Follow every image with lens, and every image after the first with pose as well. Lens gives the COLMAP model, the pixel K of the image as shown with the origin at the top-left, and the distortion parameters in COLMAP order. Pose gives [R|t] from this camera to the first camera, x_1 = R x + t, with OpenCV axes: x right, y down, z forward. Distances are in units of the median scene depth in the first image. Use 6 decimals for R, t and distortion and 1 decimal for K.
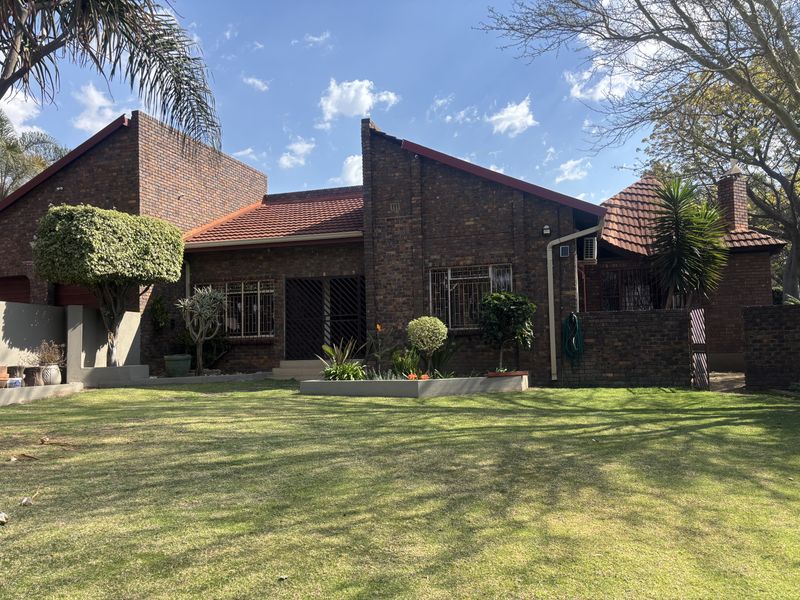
lens RADIAL K [[613.7, 0, 400.0], [0, 613.7, 300.0], [0, 0, 1]] dist [0.000294, 0.000176]
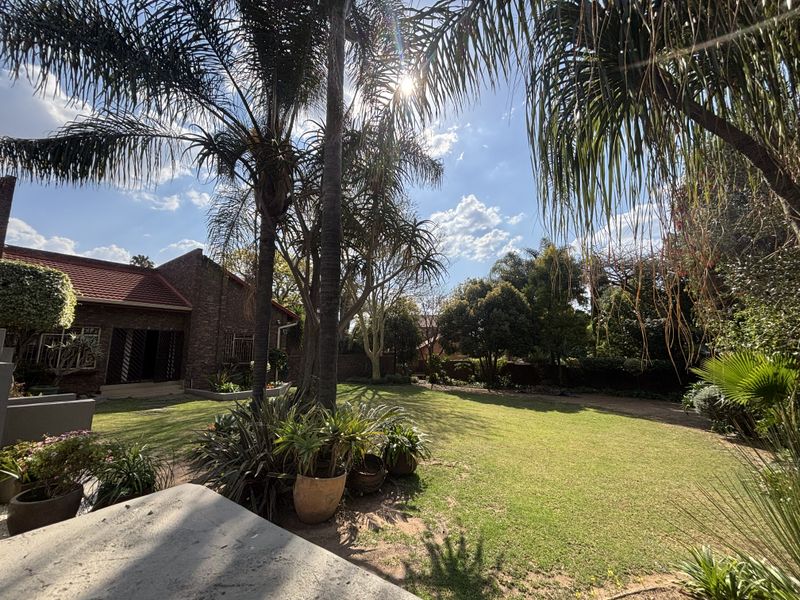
lens RADIAL K [[322.1, 0, 400.0], [0, 322.1, 300.0], [0, 0, 1]] dist [-0.000135, -0.000011]
pose [[0.330920, 0.169436, 0.928323, -0.738622], [-0.074998, 0.985359, -0.153112, -0.036945], [-0.940674, -0.018954, 0.338782, 0.109735]]
